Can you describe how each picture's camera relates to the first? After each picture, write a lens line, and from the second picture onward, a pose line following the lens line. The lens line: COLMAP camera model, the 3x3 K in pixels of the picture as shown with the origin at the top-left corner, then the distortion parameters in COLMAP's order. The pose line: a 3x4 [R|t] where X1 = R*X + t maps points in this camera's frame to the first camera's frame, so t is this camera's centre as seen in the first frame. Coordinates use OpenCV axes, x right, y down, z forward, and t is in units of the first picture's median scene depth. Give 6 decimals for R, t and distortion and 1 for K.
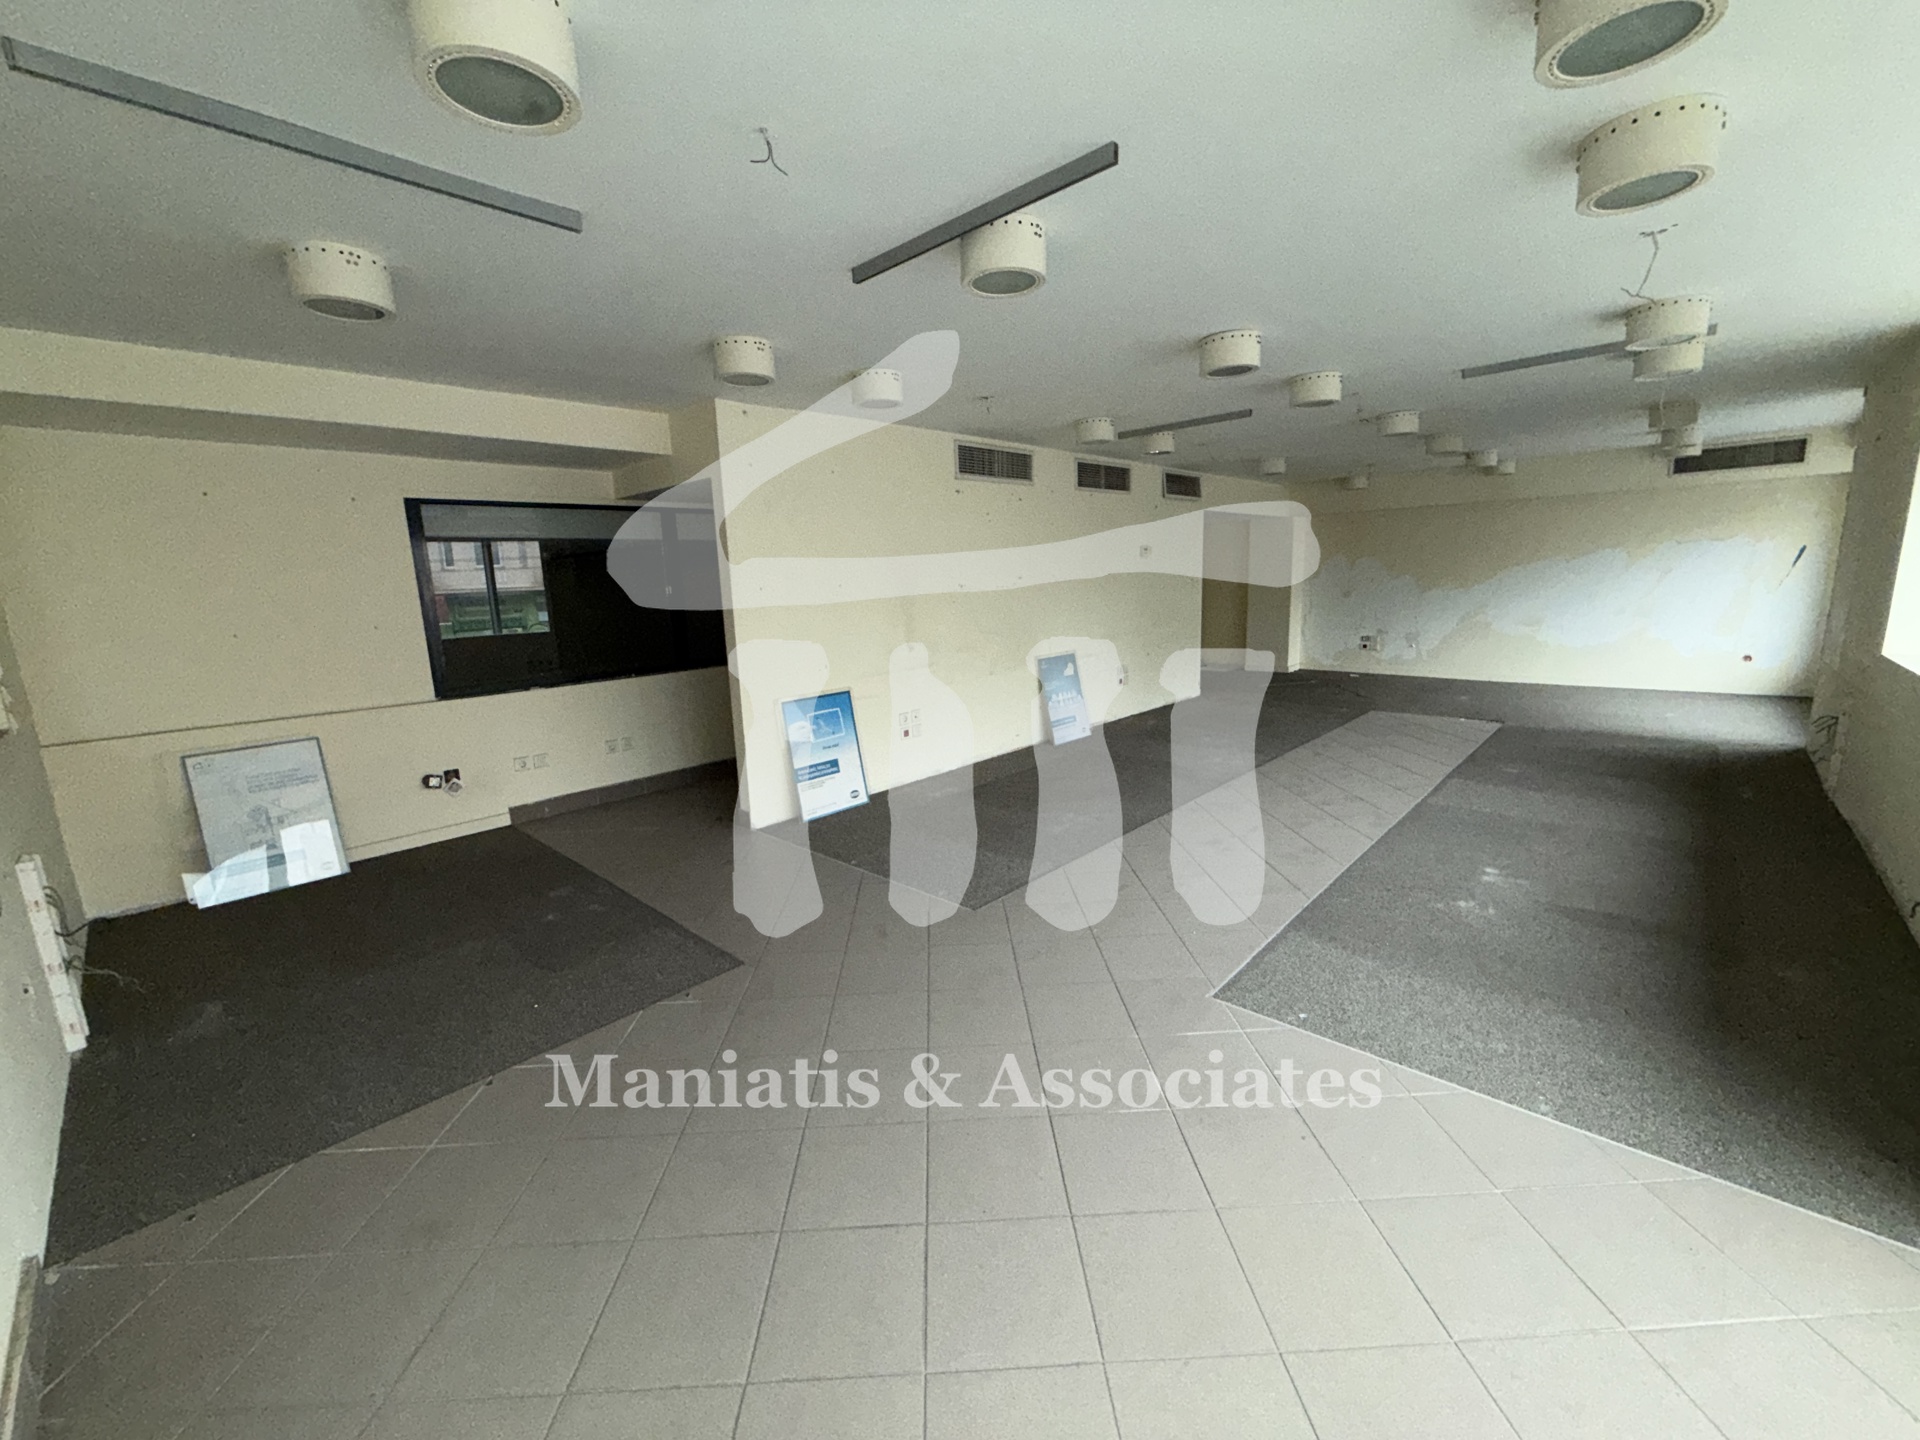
lens RADIAL K [[769.8, 0, 961.8], [0, 769.8, 716.3], [0, 0, 1]] dist [-0.003859, -0.000731]
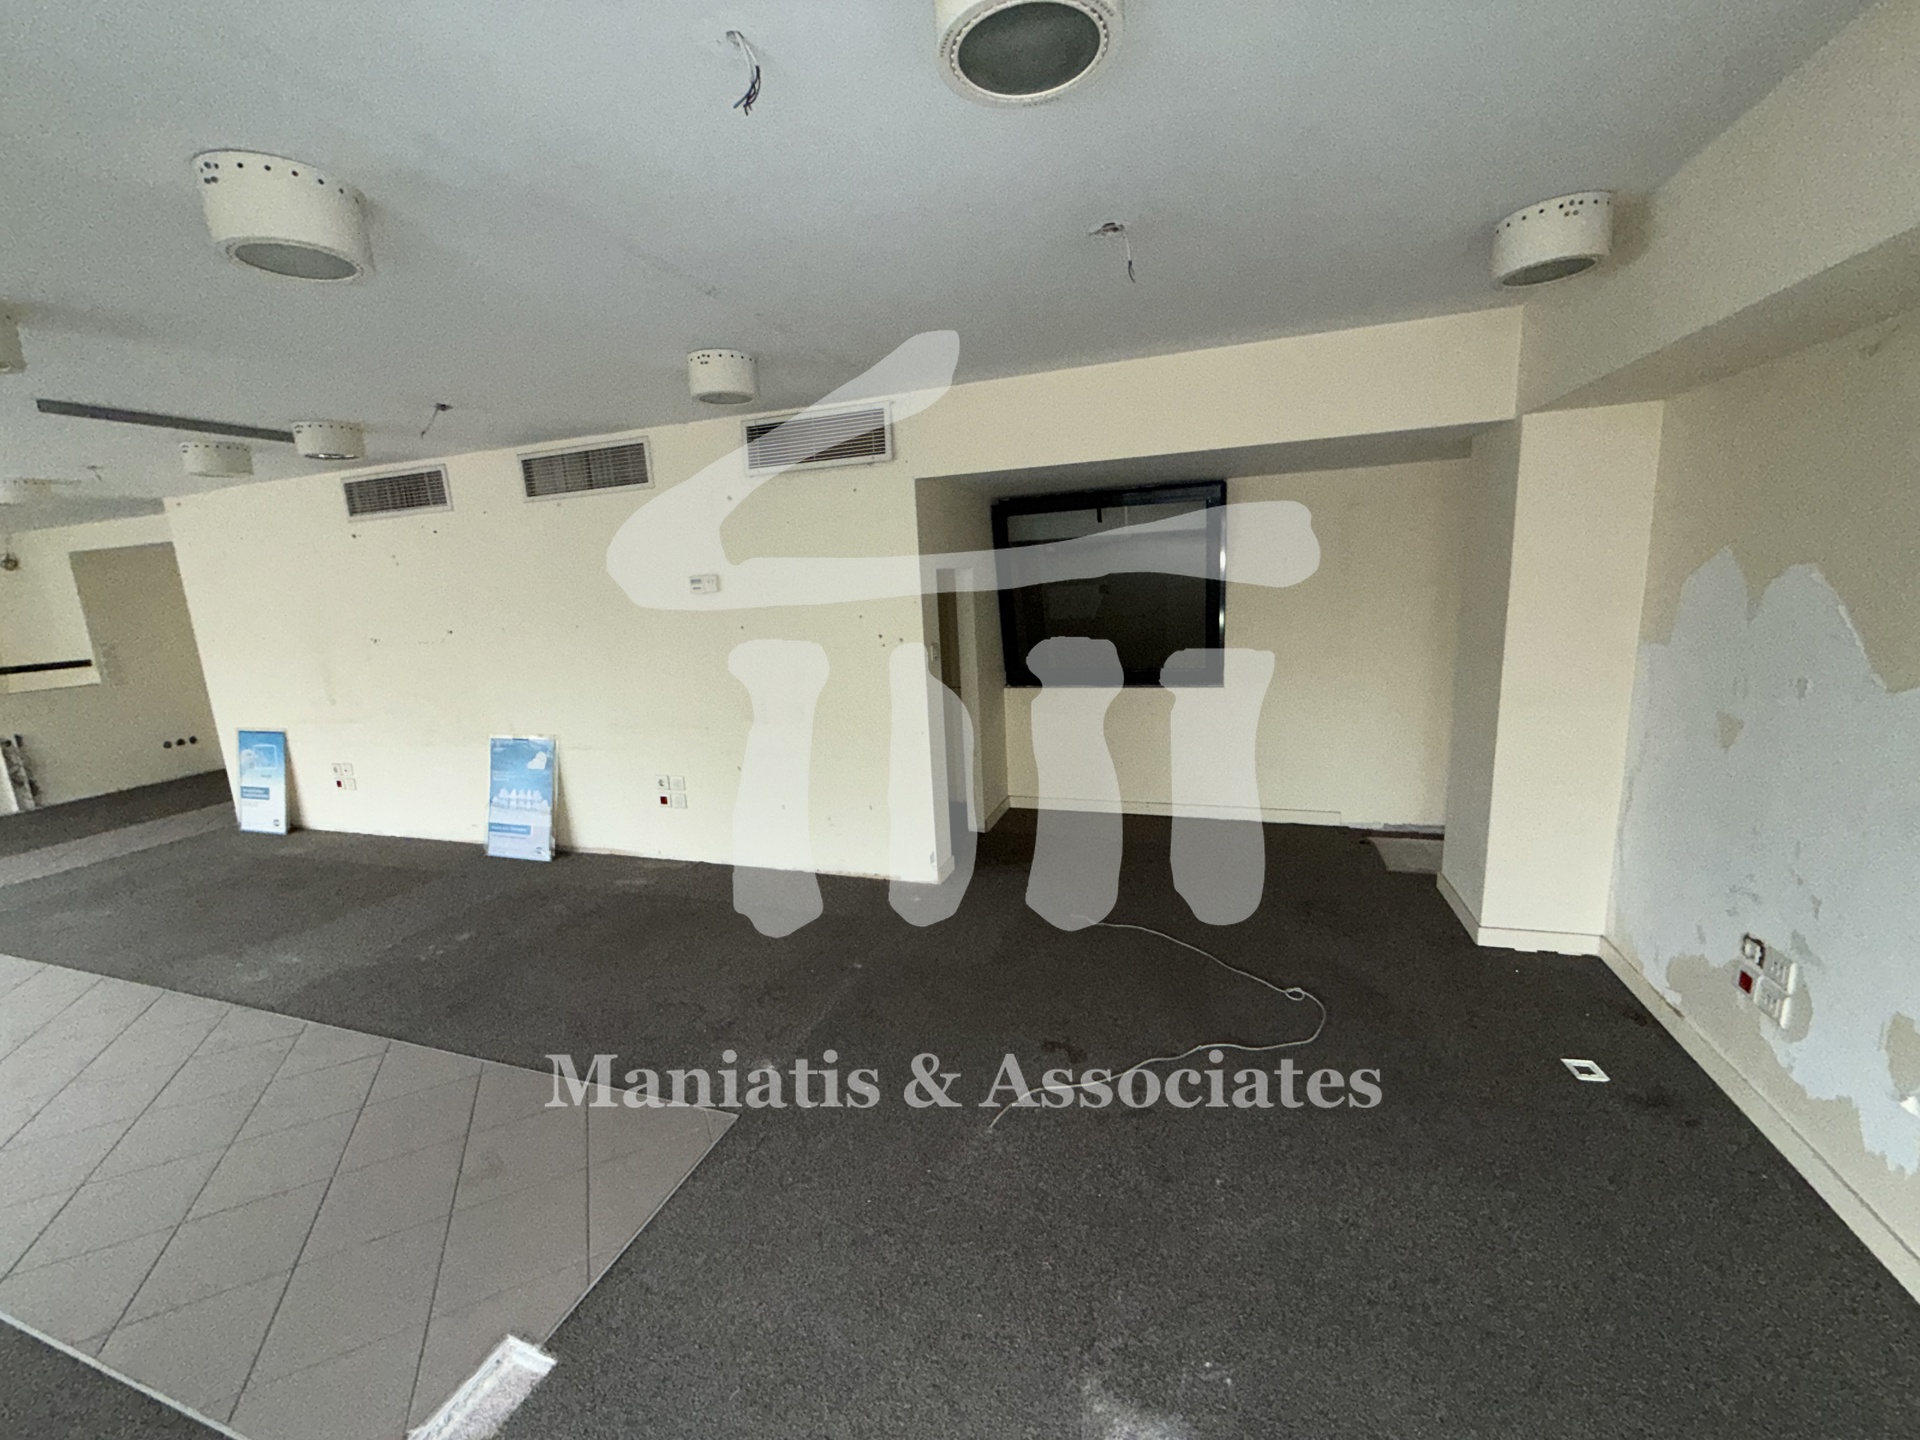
lens RADIAL K [[769.8, 0, 954.5], [0, 769.8, 726.5], [0, 0, 1]] dist [-0.003859, -0.000731]
pose [[0.399295, 0.186572, -0.897638, 0.996421], [-0.130949, 0.980643, 0.145575, -0.265588], [0.907423, 0.059417, 0.415997, 1.142897]]
